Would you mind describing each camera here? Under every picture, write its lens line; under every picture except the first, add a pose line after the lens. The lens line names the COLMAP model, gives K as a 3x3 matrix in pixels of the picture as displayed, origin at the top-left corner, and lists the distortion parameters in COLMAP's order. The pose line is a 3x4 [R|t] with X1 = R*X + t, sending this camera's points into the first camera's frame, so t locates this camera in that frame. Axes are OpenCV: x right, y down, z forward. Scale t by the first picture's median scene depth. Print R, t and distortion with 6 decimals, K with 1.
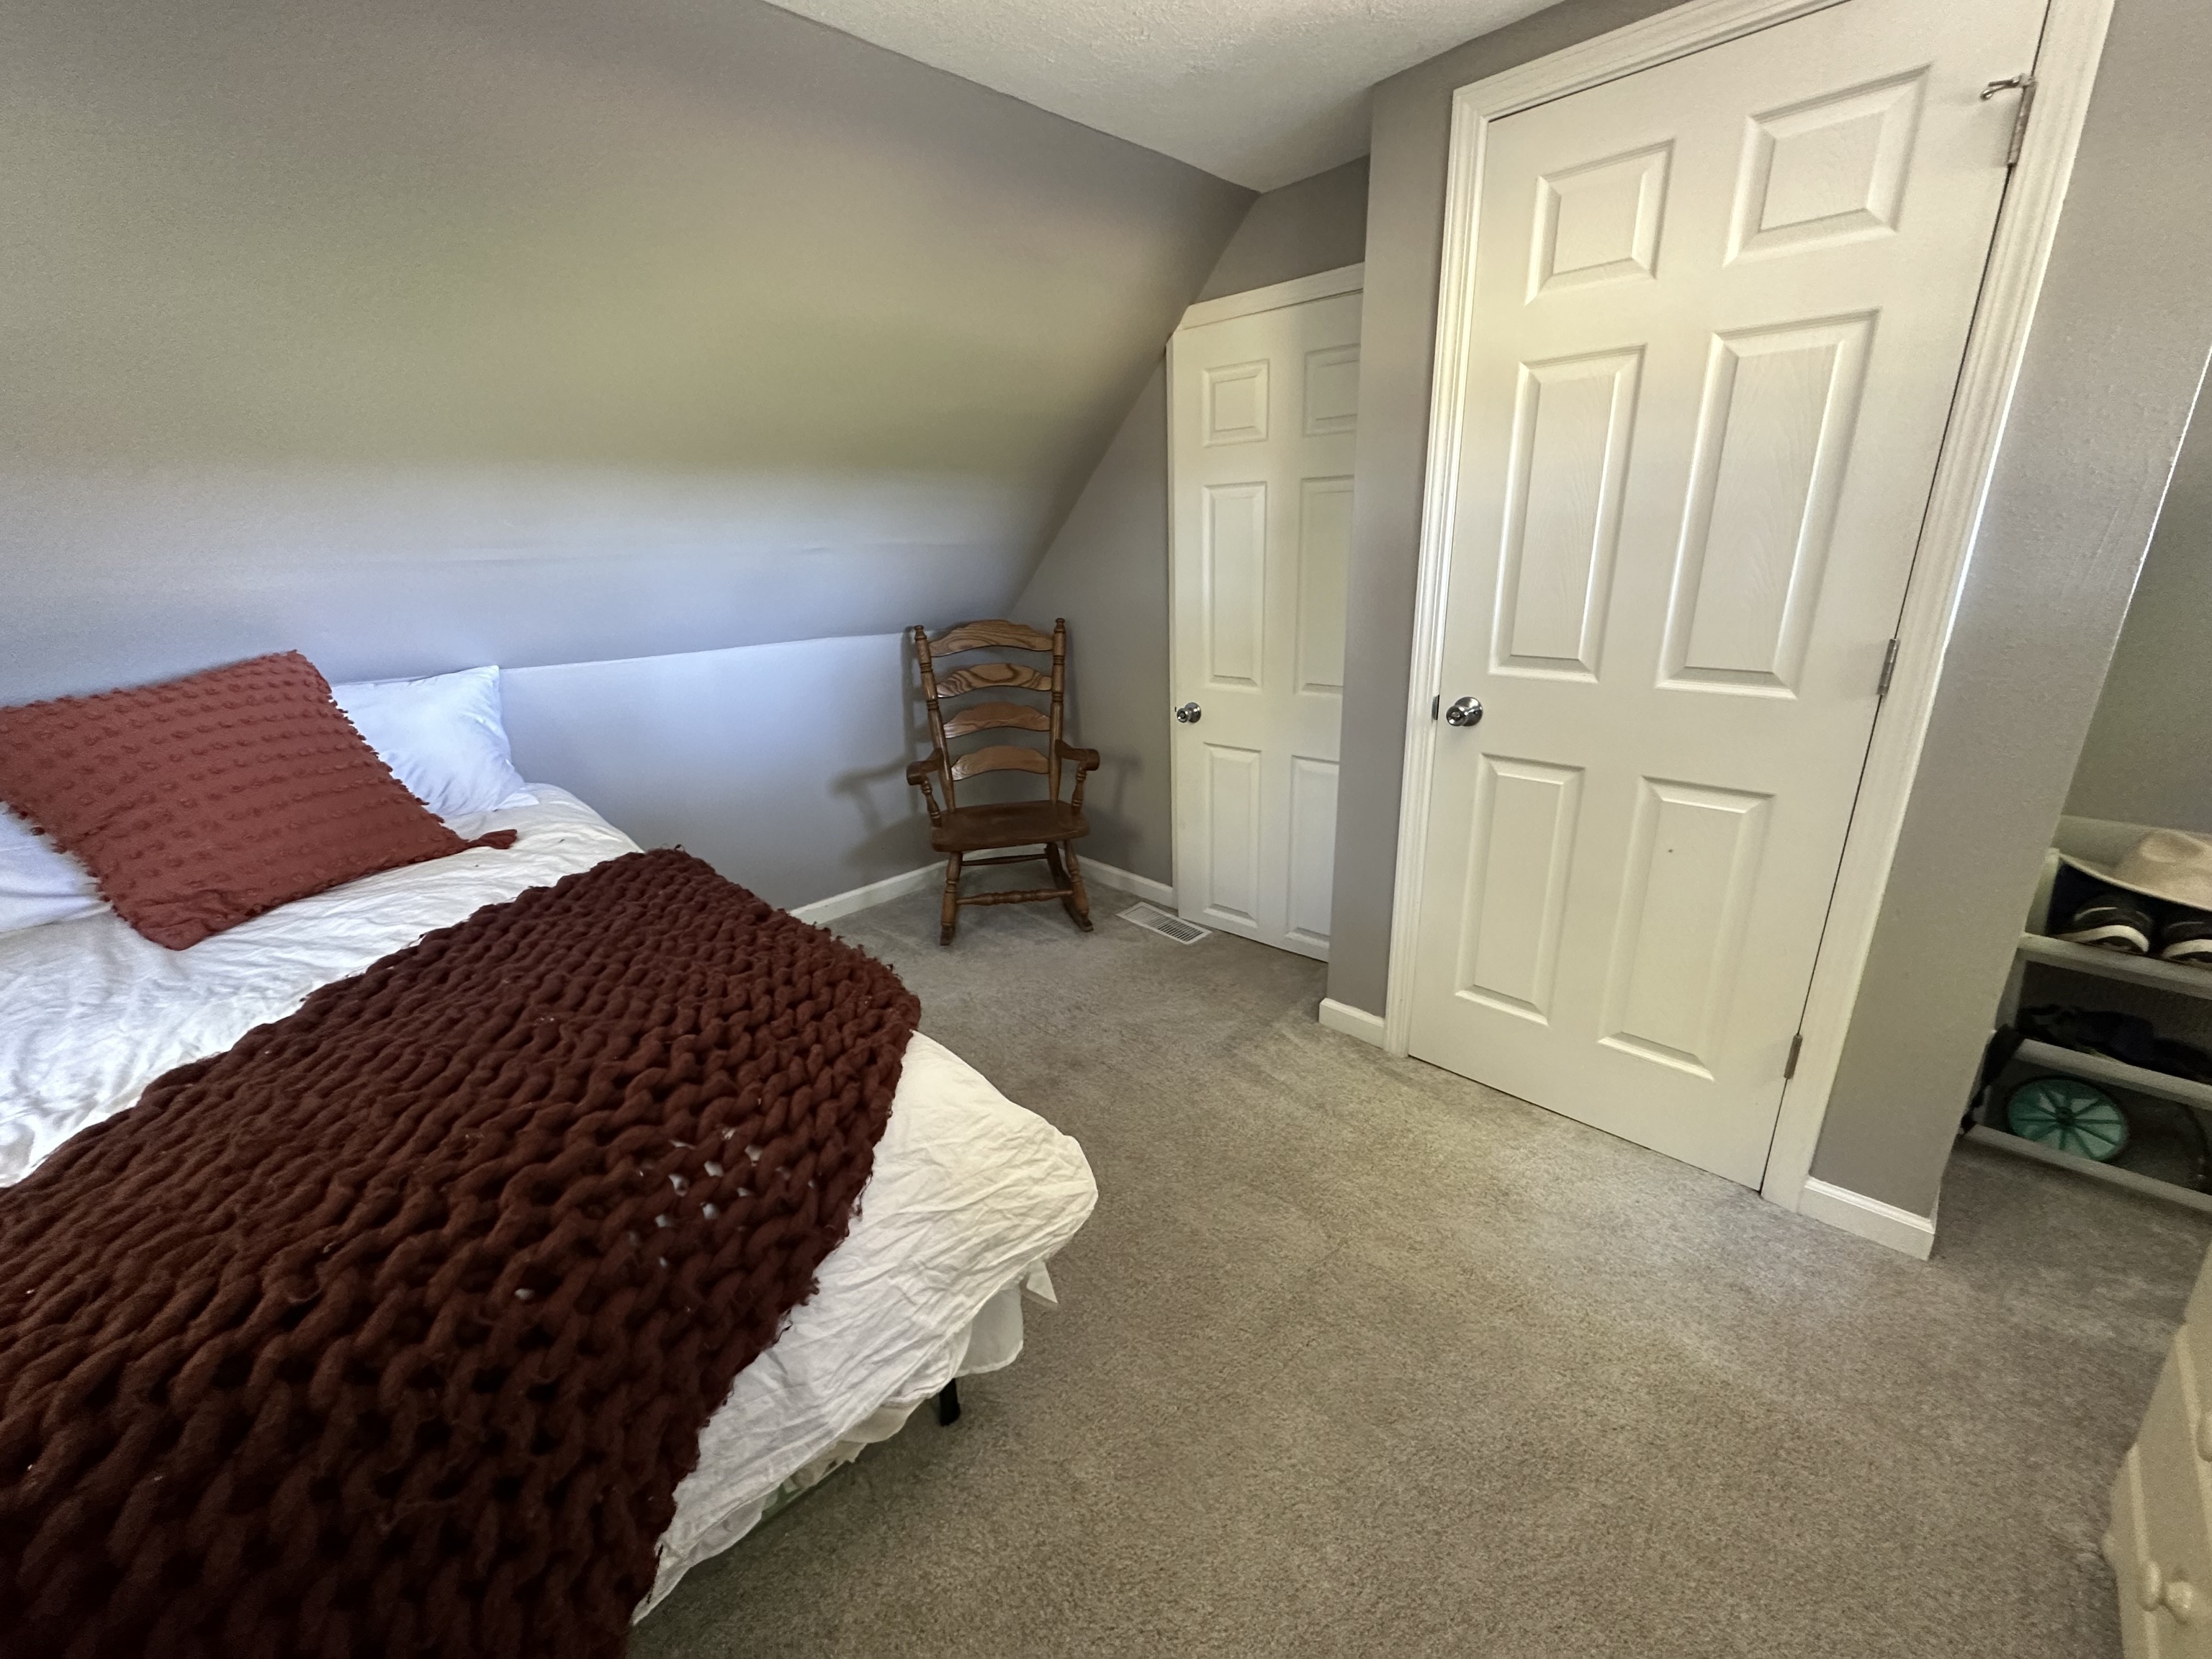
lens RADIAL K [[879.6, 0, 1106.6], [0, 879.6, 826.3], [0, 0, 1]] dist [-0.001714, -0.000454]
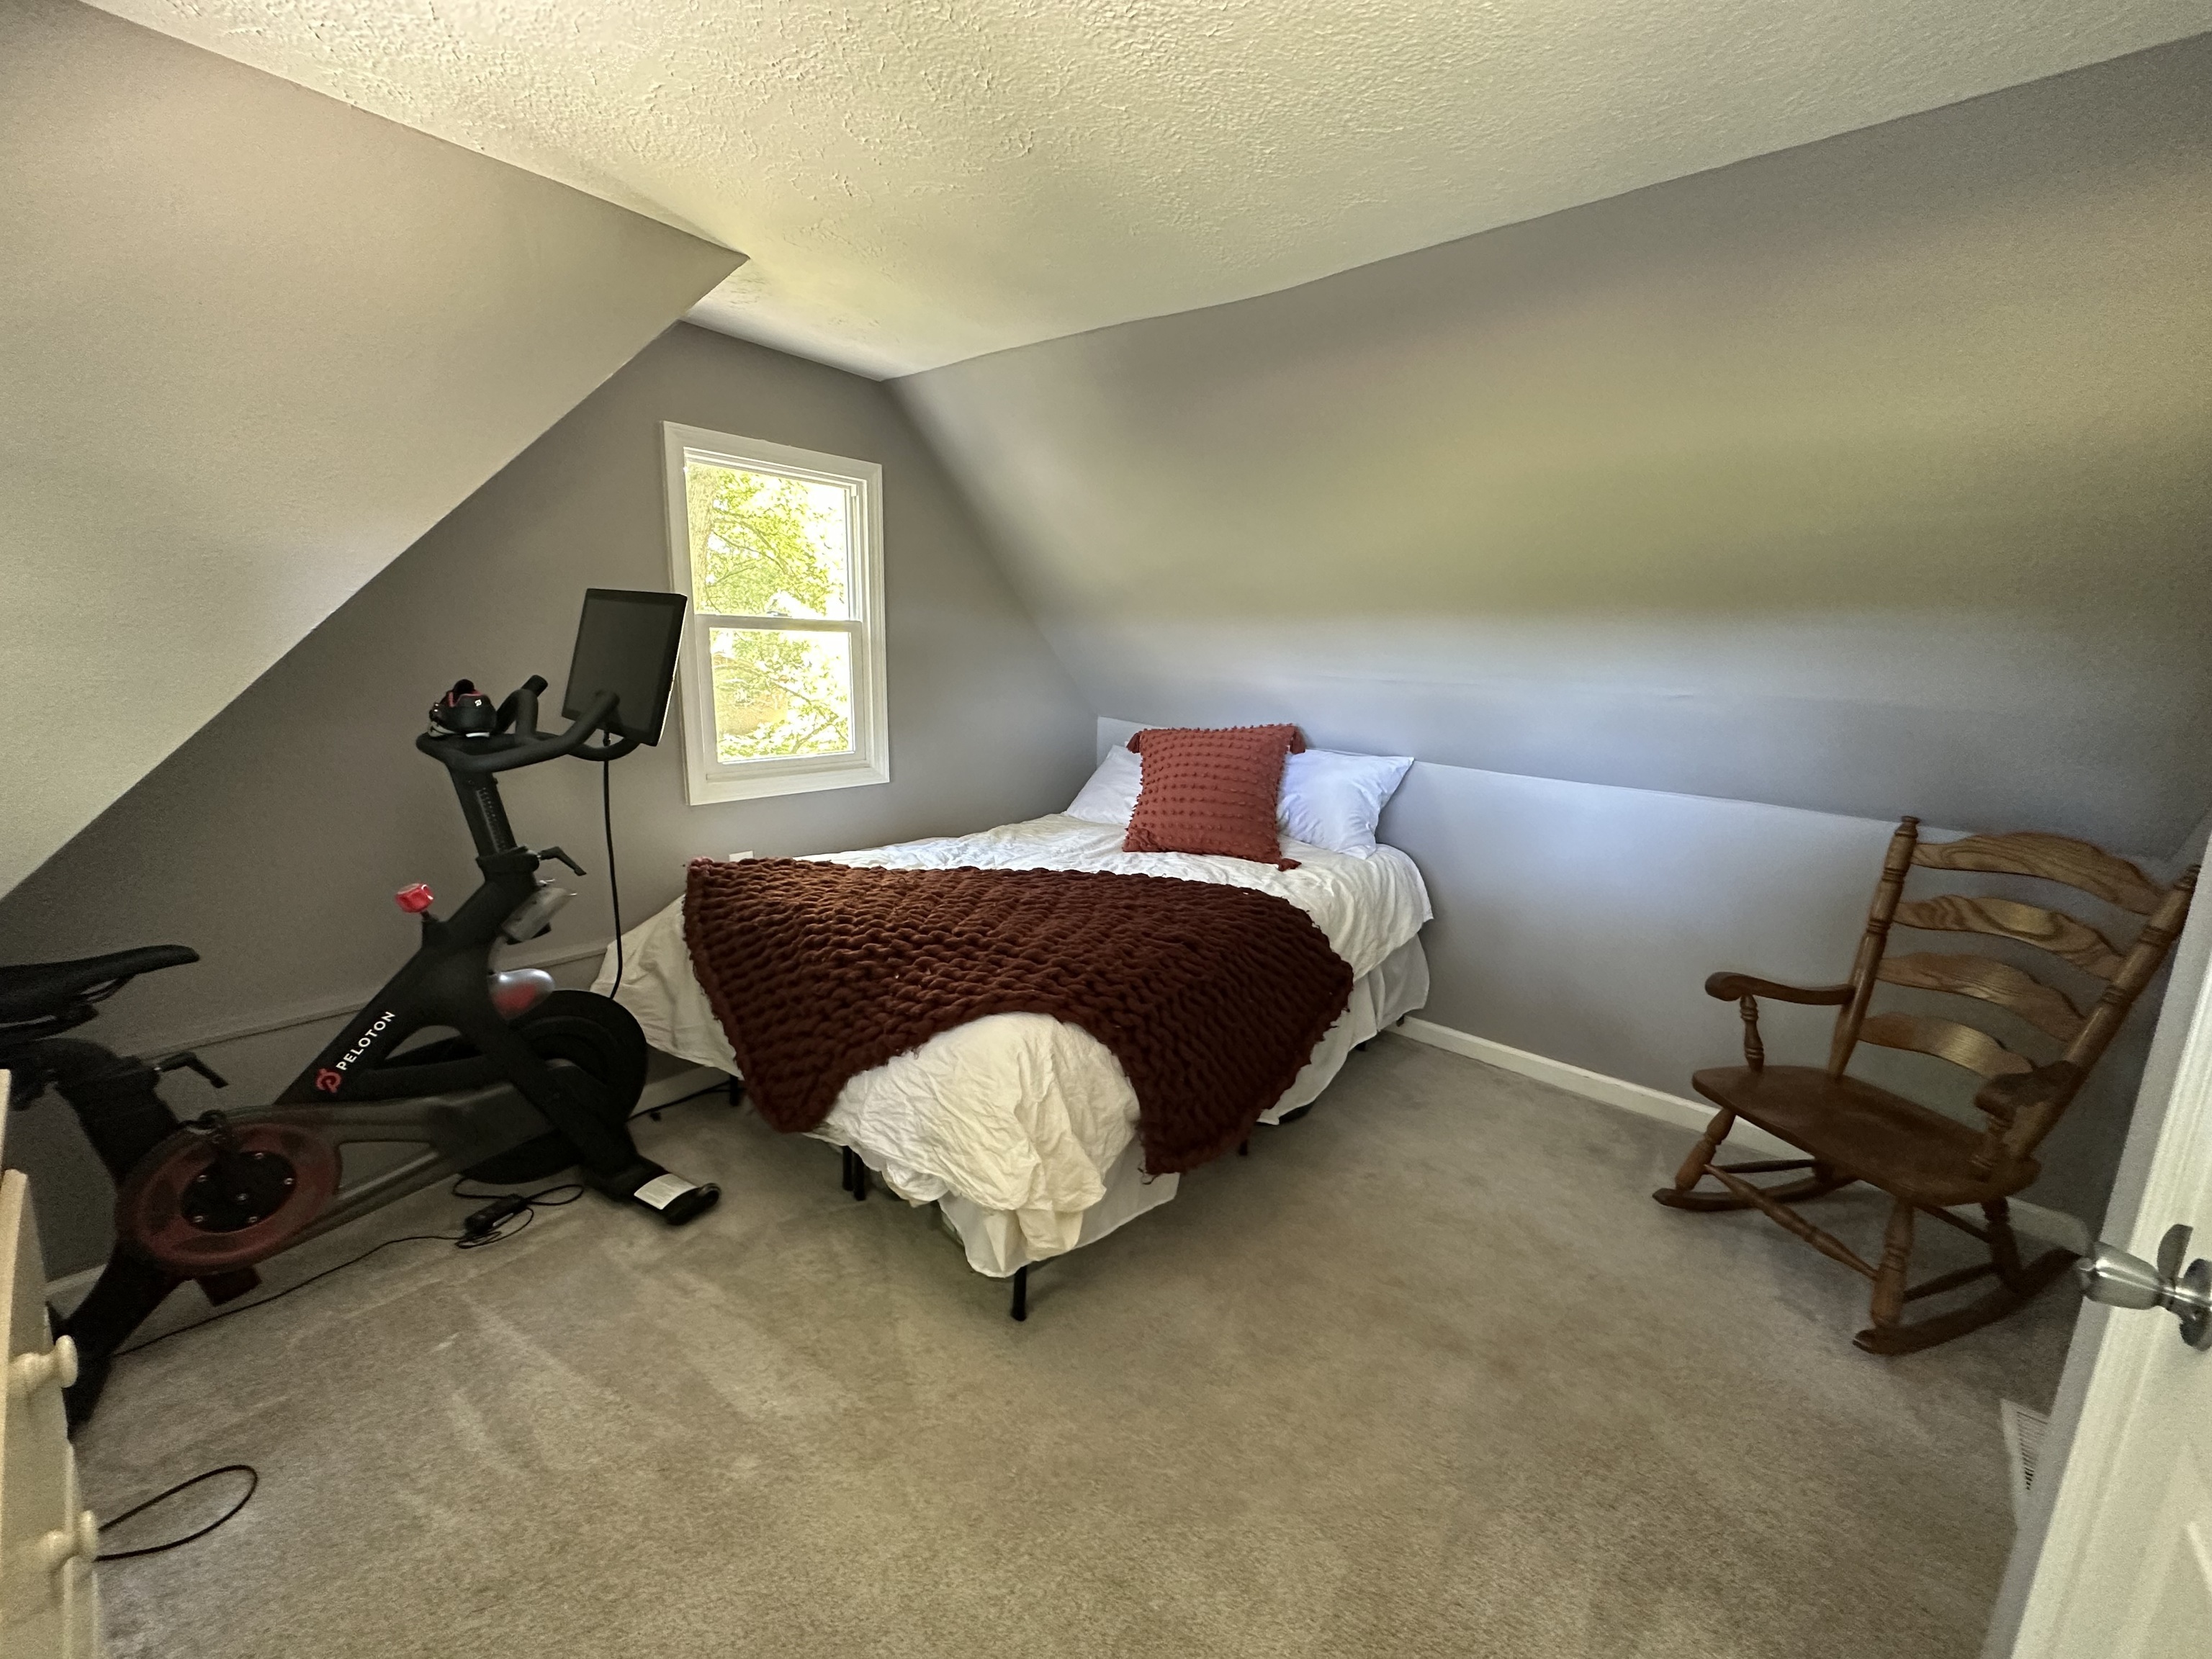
lens RADIAL K [[879.6, 0, 1106.6], [0, 879.6, 831.6], [0, 0, 1]] dist [-0.001714, -0.000454]
pose [[0.070455, 0.232121, -0.970132, 0.710561], [-0.346678, 0.917622, 0.194380, -0.225214], [0.935334, 0.322628, 0.145122, 0.530430]]
